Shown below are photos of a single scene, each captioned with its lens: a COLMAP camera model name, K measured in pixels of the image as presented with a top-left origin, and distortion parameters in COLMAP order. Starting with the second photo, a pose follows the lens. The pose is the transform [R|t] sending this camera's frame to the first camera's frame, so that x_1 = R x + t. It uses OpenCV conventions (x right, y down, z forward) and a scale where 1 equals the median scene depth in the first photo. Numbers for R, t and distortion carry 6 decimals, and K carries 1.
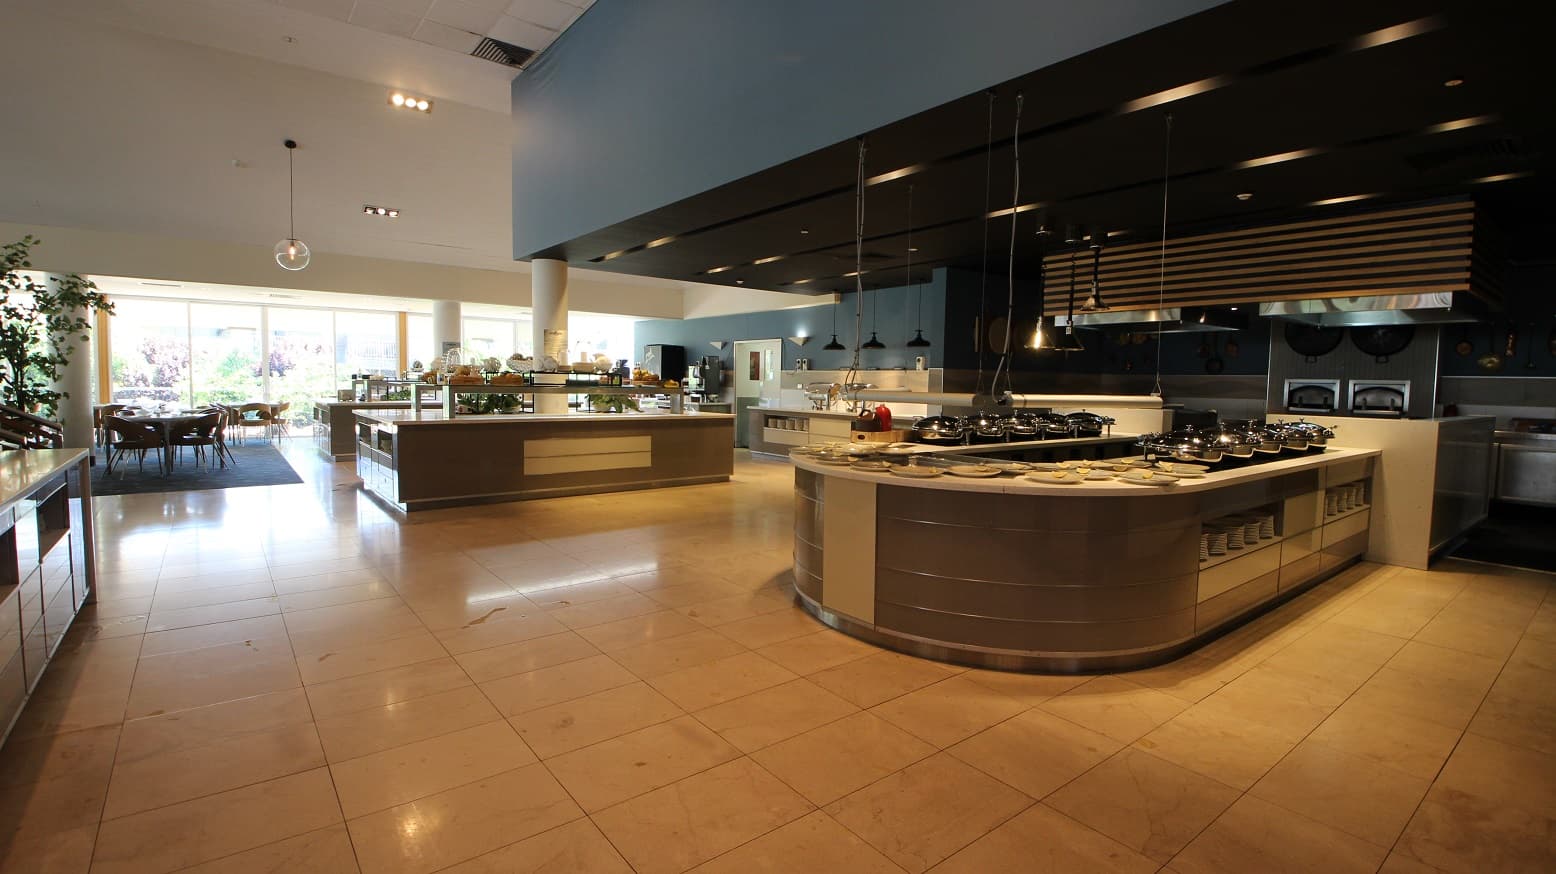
lens RADIAL K [[723.0, 0, 787.0], [0, 723.0, 438.5], [0, 0, 1]] dist [-0.008558, -0.007763]
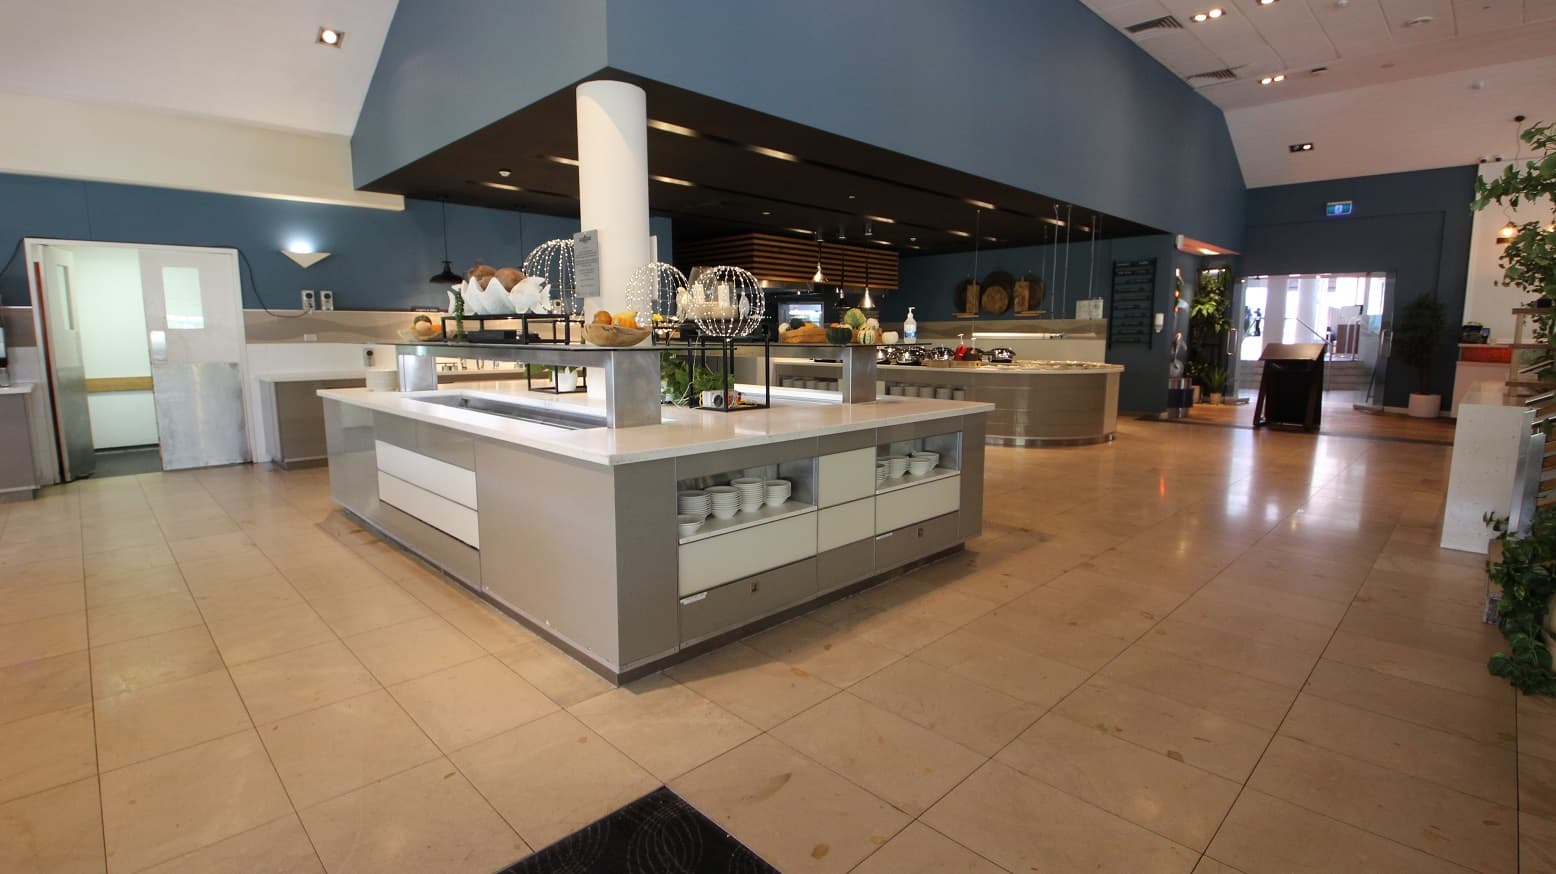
lens RADIAL K [[723.0, 0, 778.7], [0, 723.0, 433.1], [0, 0, 1]] dist [-0.008558, -0.007763]
pose [[-0.105933, -0.150767, 0.982877, -0.644759], [0.077506, 0.984180, 0.159320, -0.056691], [-0.991348, 0.093056, -0.092572, 0.669753]]
